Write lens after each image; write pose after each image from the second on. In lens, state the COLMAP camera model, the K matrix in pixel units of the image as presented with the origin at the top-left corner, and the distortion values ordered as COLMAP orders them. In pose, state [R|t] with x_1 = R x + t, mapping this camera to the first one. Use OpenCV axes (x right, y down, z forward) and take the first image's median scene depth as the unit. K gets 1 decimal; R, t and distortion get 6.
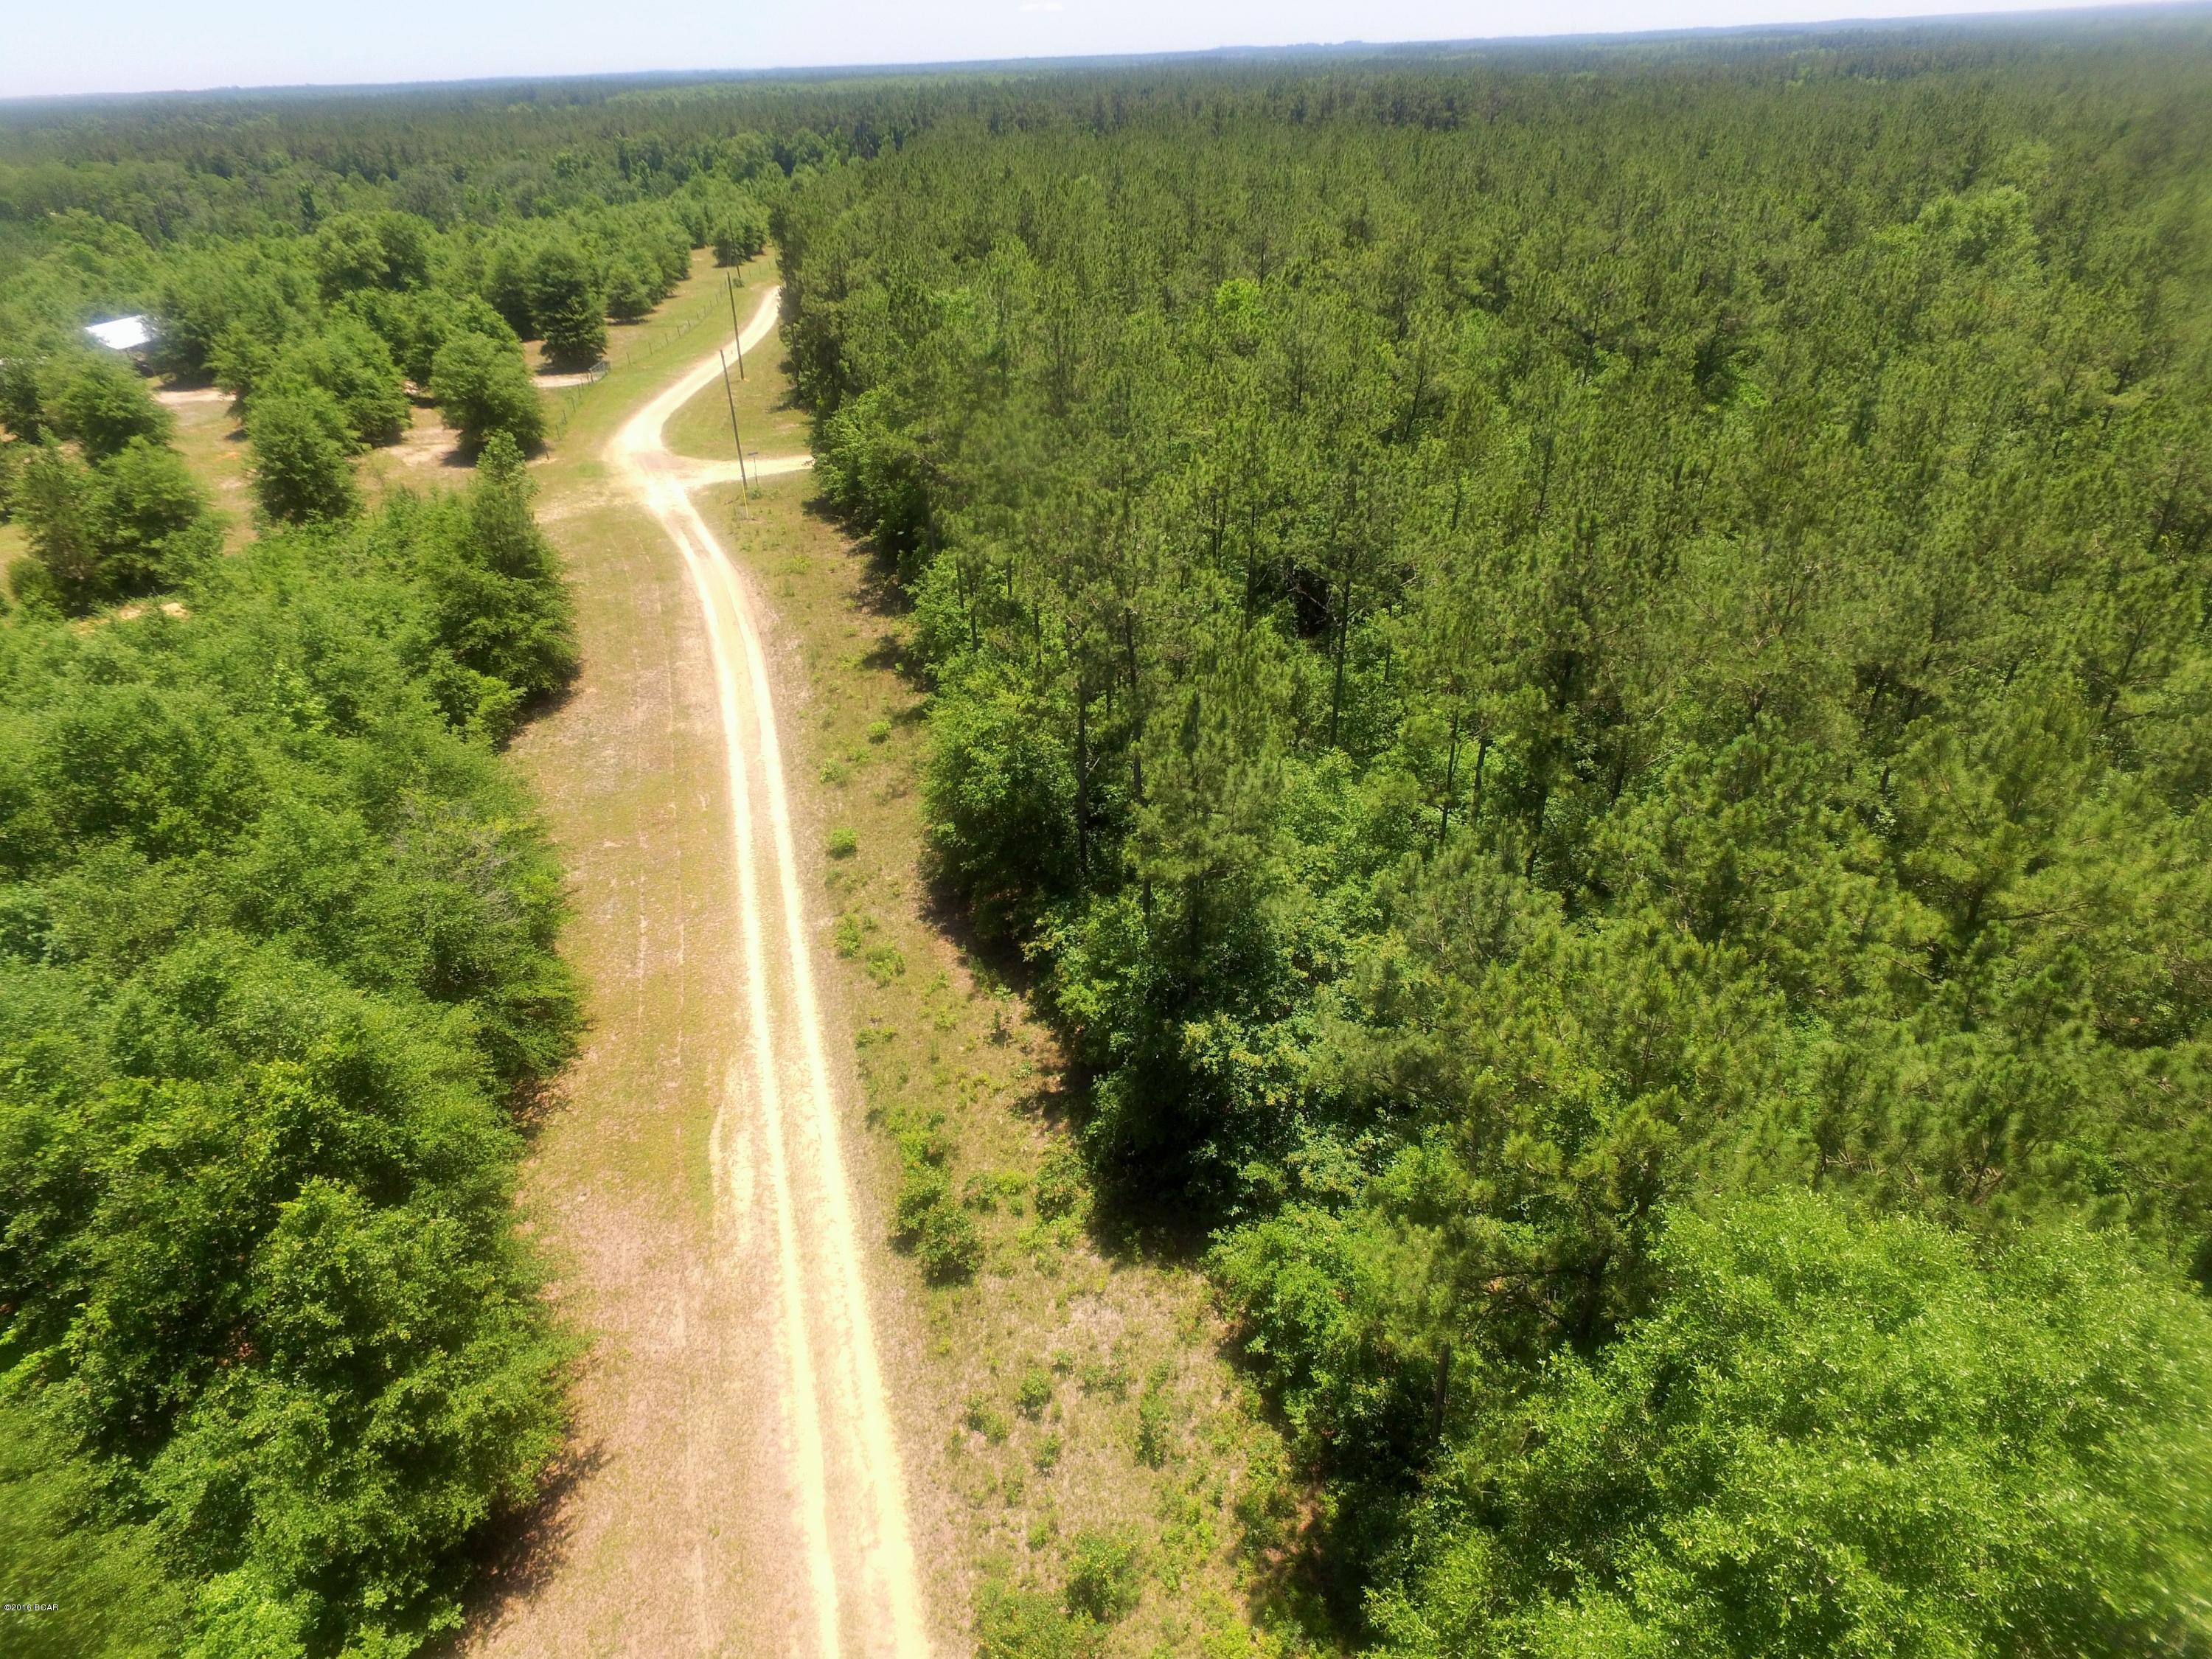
lens RADIAL K [[1279.8, 0, 1091.1], [0, 1279.8, 835.5], [0, 0, 1]] dist [-0.009933, 0.006332]
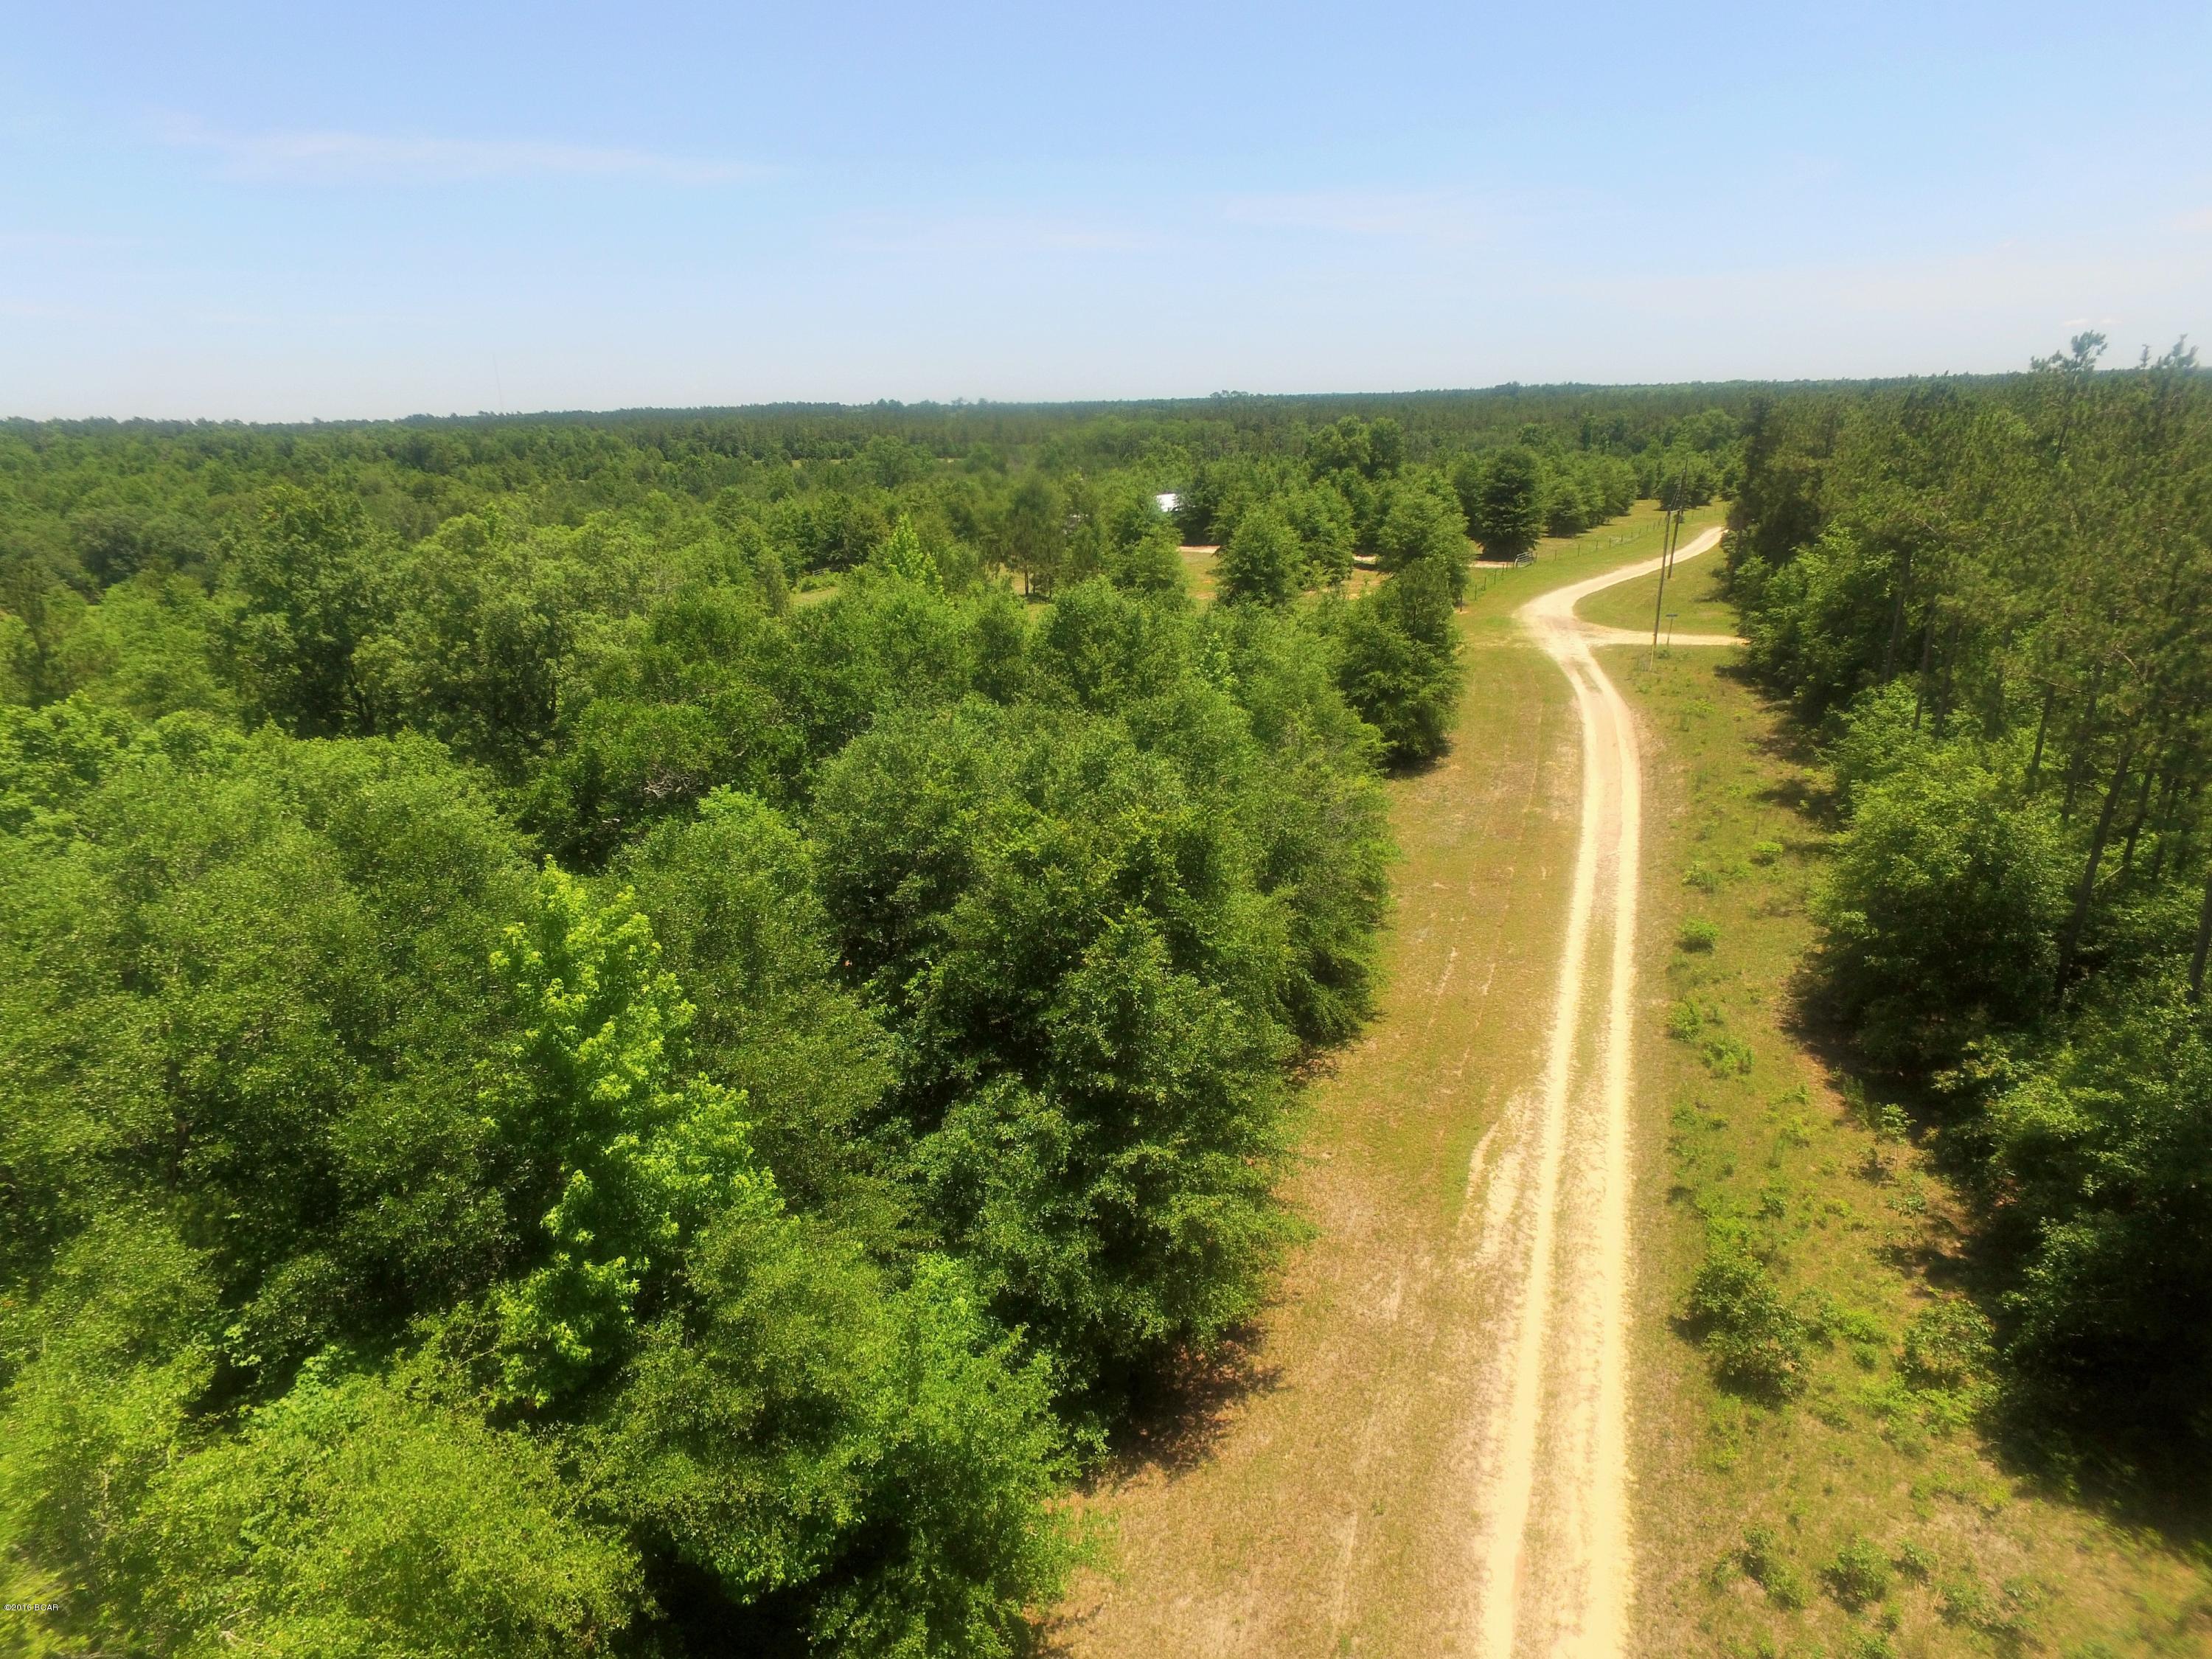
lens RADIAL K [[1279.8, 0, 1091.1], [0, 1279.8, 835.5], [0, 0, 1]] dist [-0.009933, 0.006332]
pose [[0.787365, 0.210342, -0.579493, -0.039196], [-0.320915, 0.942437, -0.093950, 0.185484], [0.526374, 0.259941, 0.809544, 0.088351]]
